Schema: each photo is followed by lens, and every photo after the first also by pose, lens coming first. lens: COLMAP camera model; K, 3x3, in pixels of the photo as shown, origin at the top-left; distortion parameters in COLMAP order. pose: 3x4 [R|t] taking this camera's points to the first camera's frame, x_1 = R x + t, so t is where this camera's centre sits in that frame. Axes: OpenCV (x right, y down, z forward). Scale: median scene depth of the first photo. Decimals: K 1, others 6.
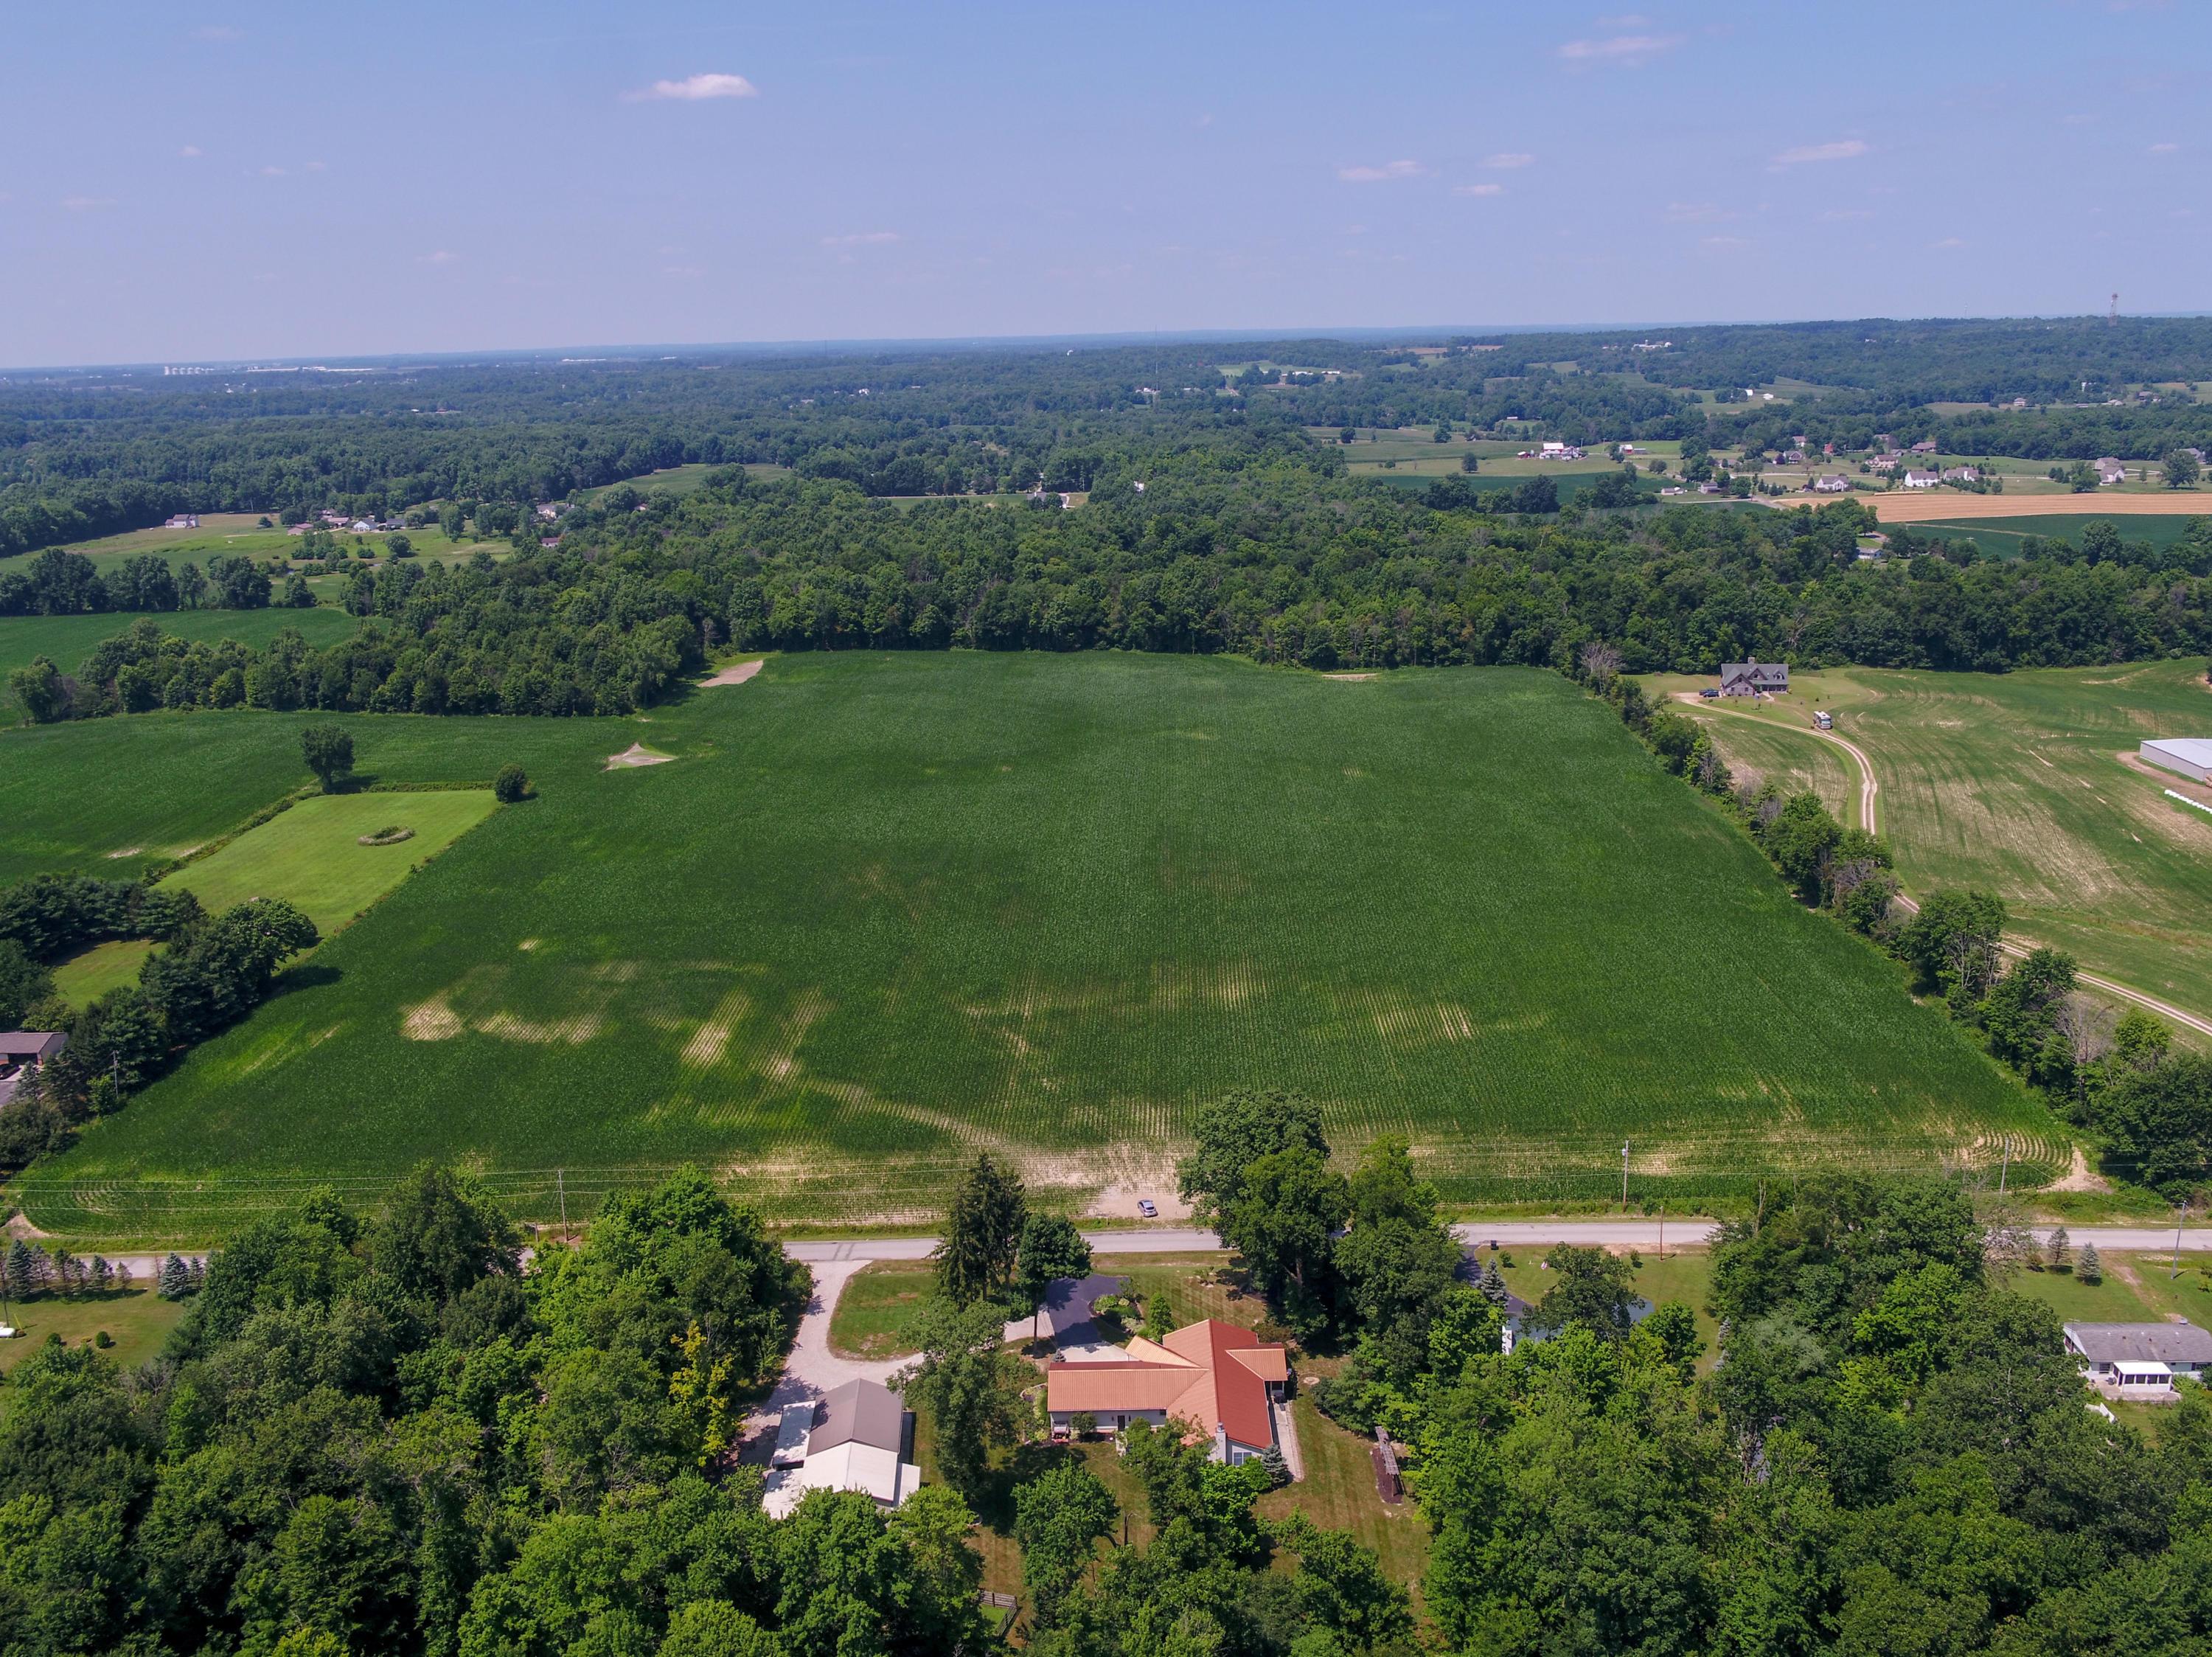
lens RADIAL K [[1895.4, 0, 1106.0], [0, 1895.4, 828.5], [0, 0, 1]] dist [-0.006610, -0.001016]
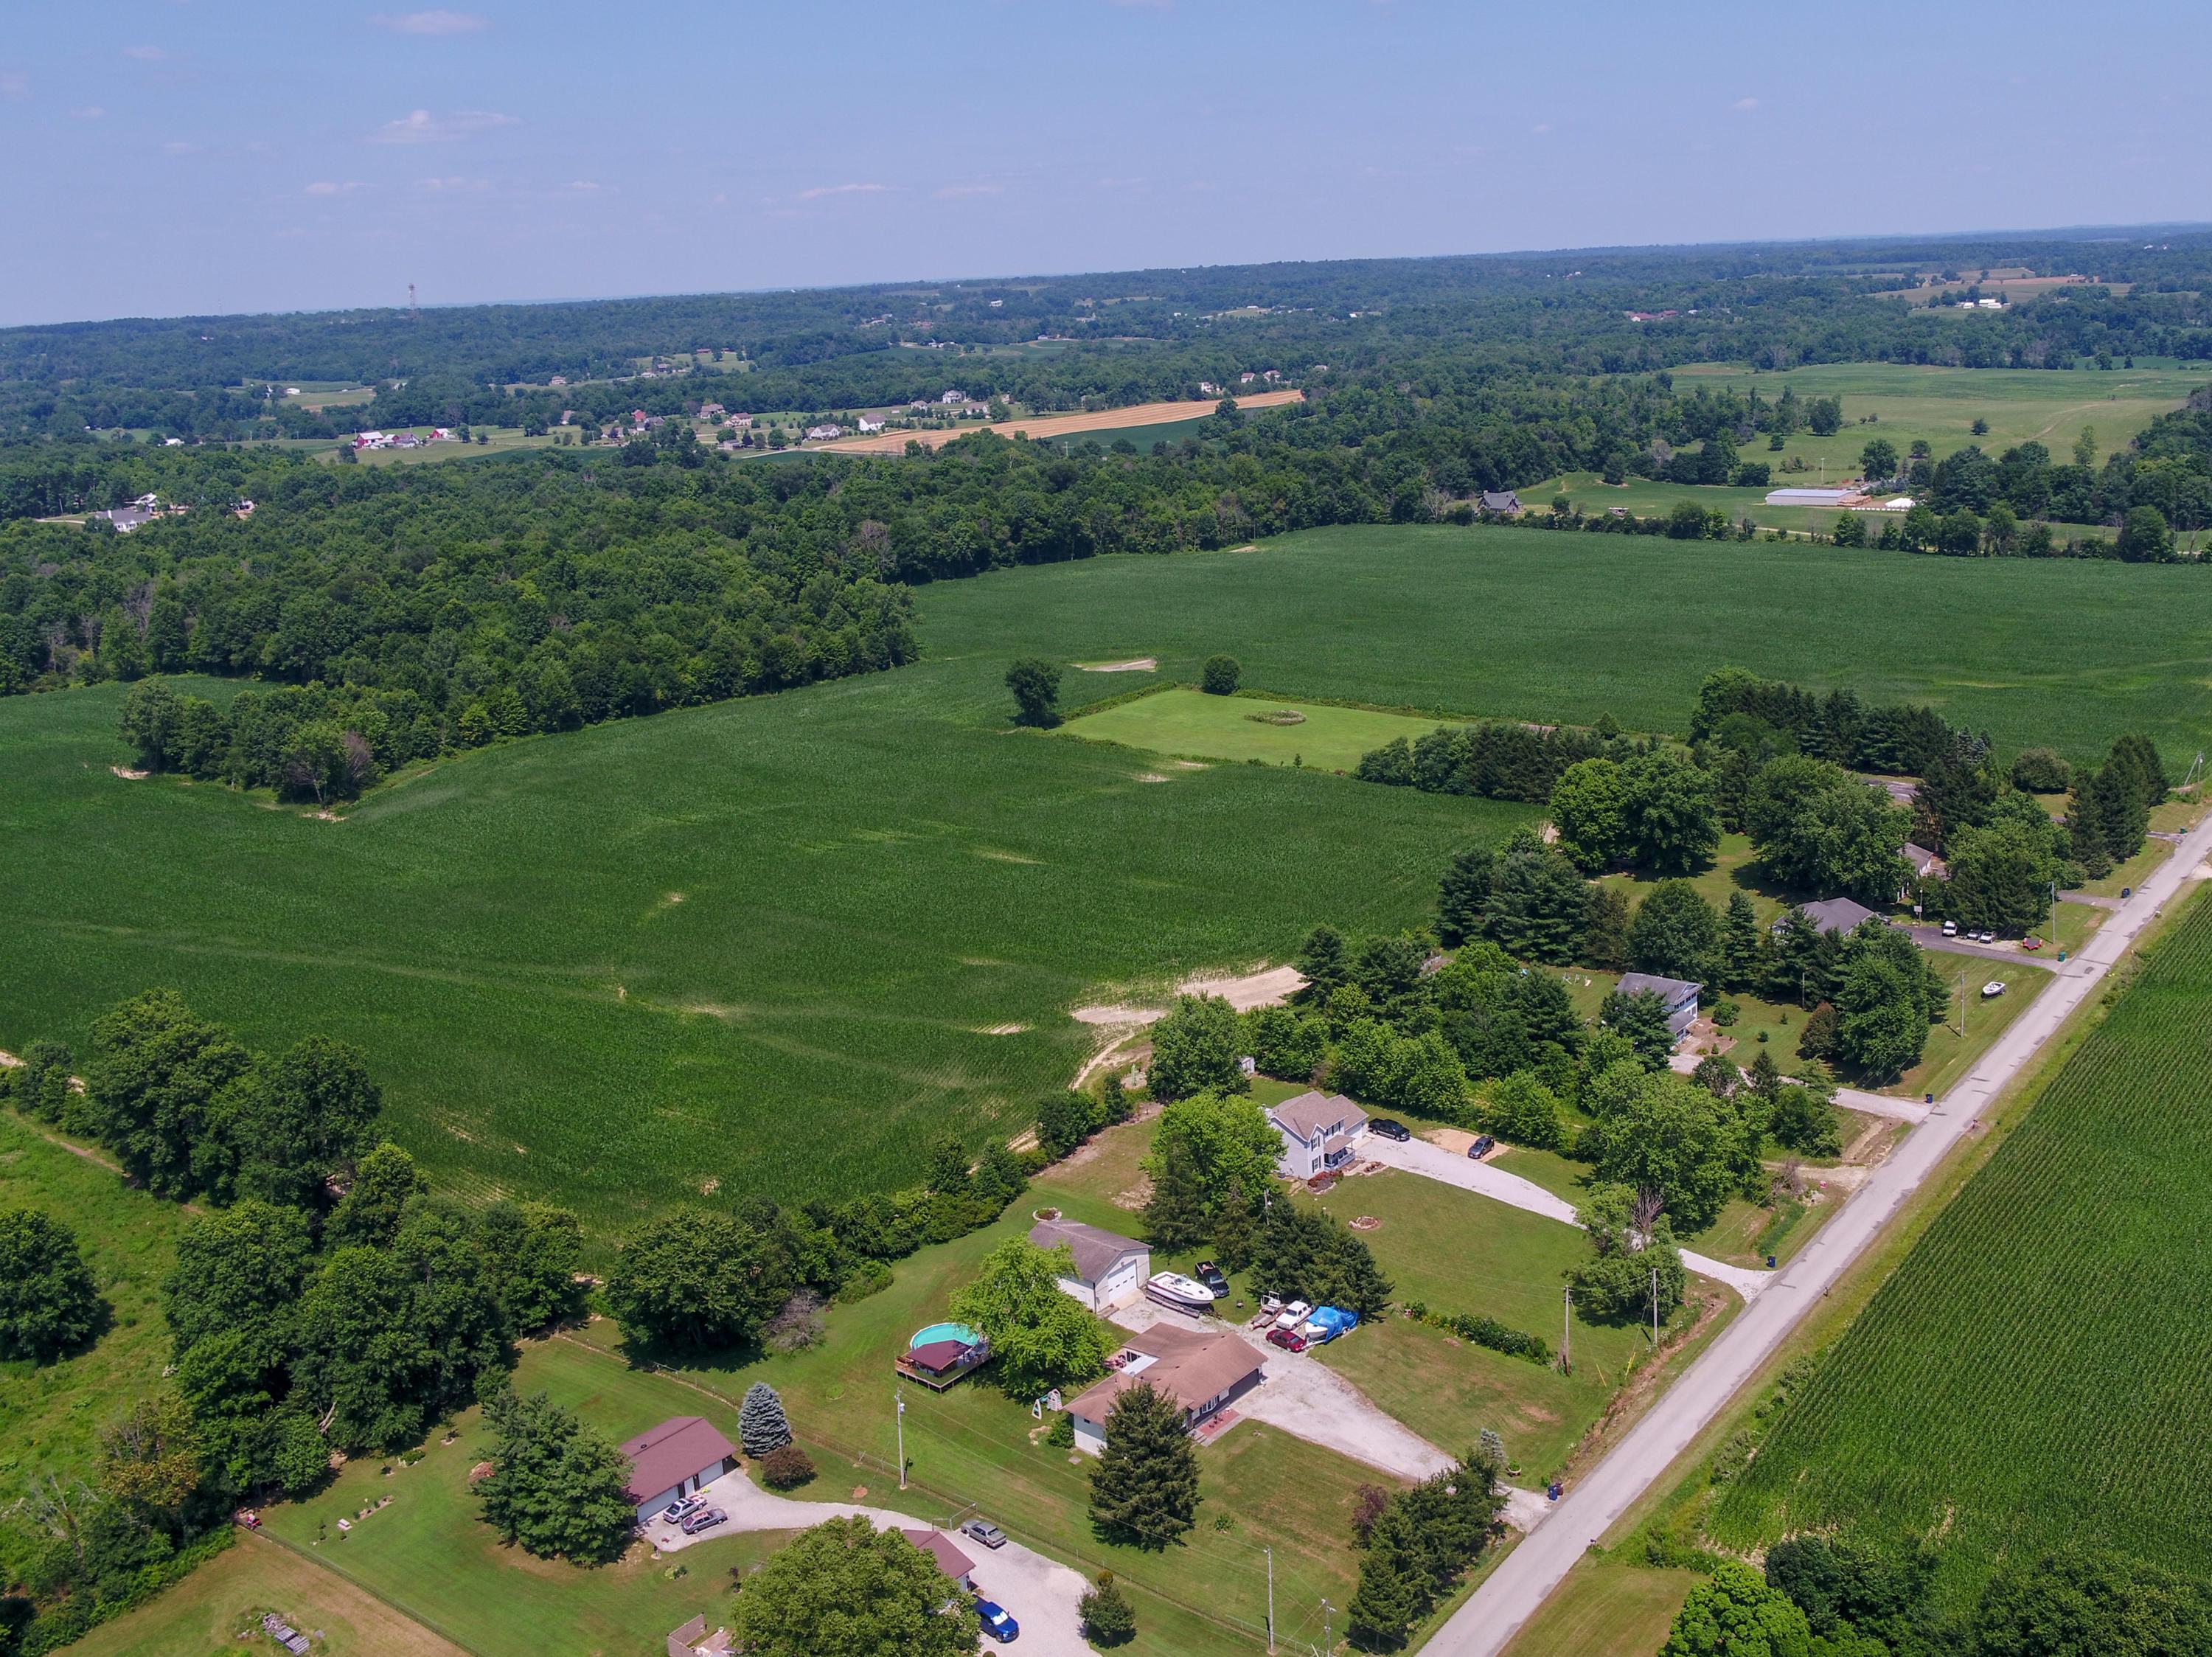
lens RADIAL K [[2078.4, 0, 1221.6], [0, 2078.4, 811.8], [0, 0, 1]] dist [0.001888, -0.017639]
pose [[0.575686, -0.212225, 0.789649, -0.883092], [0.238429, 0.967331, 0.086153, -0.035066], [-0.782136, 0.138678, 0.607480, 0.228442]]
